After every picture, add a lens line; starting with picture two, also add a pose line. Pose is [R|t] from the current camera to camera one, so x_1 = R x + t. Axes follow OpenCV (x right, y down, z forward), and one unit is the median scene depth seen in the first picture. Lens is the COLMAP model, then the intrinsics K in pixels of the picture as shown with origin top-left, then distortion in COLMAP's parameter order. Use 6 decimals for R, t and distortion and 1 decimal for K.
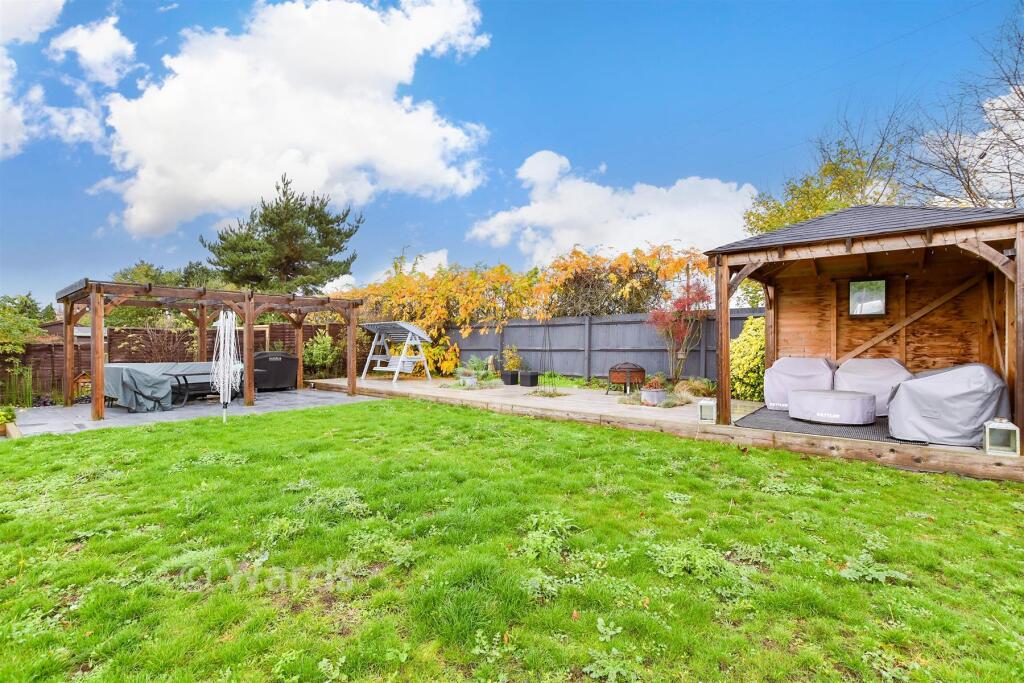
lens RADIAL K [[470.8, 0, 512.3], [0, 470.8, 342.8], [0, 0, 1]] dist [-0.020755, 0.000363]
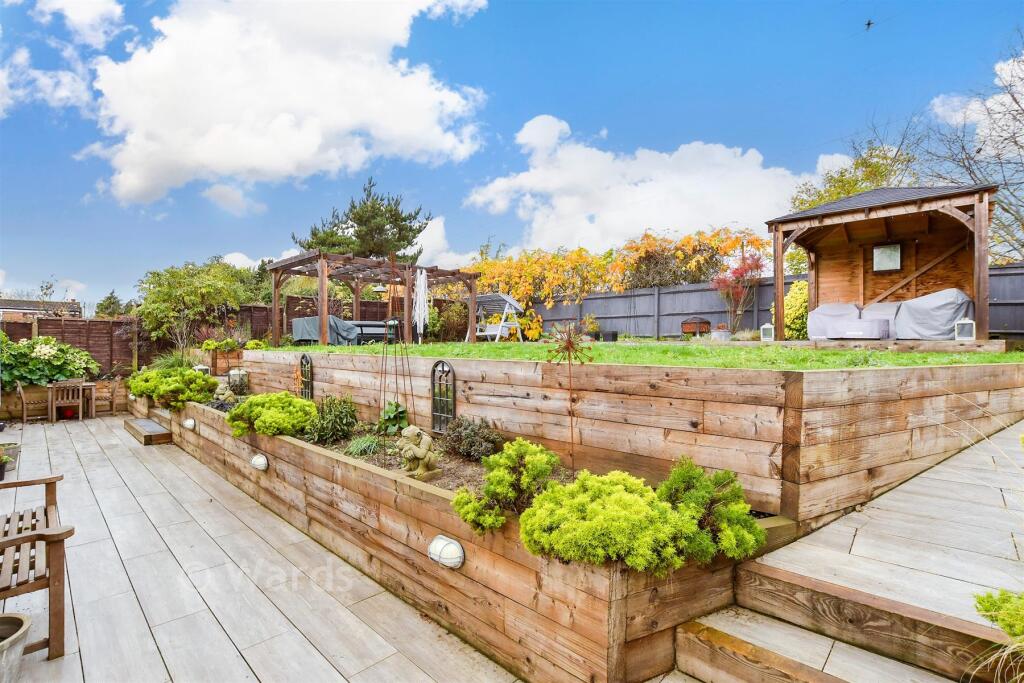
lens RADIAL K [[470.8, 0, 511.6], [0, 470.8, 344.2], [0, 0, 1]] dist [-0.020755, 0.000363]
pose [[0.998005, 0.002125, -0.063096, -0.187593], [-0.002134, 0.999998, -0.000079, 0.124092], [0.063096, 0.000214, 0.998007, -0.326470]]
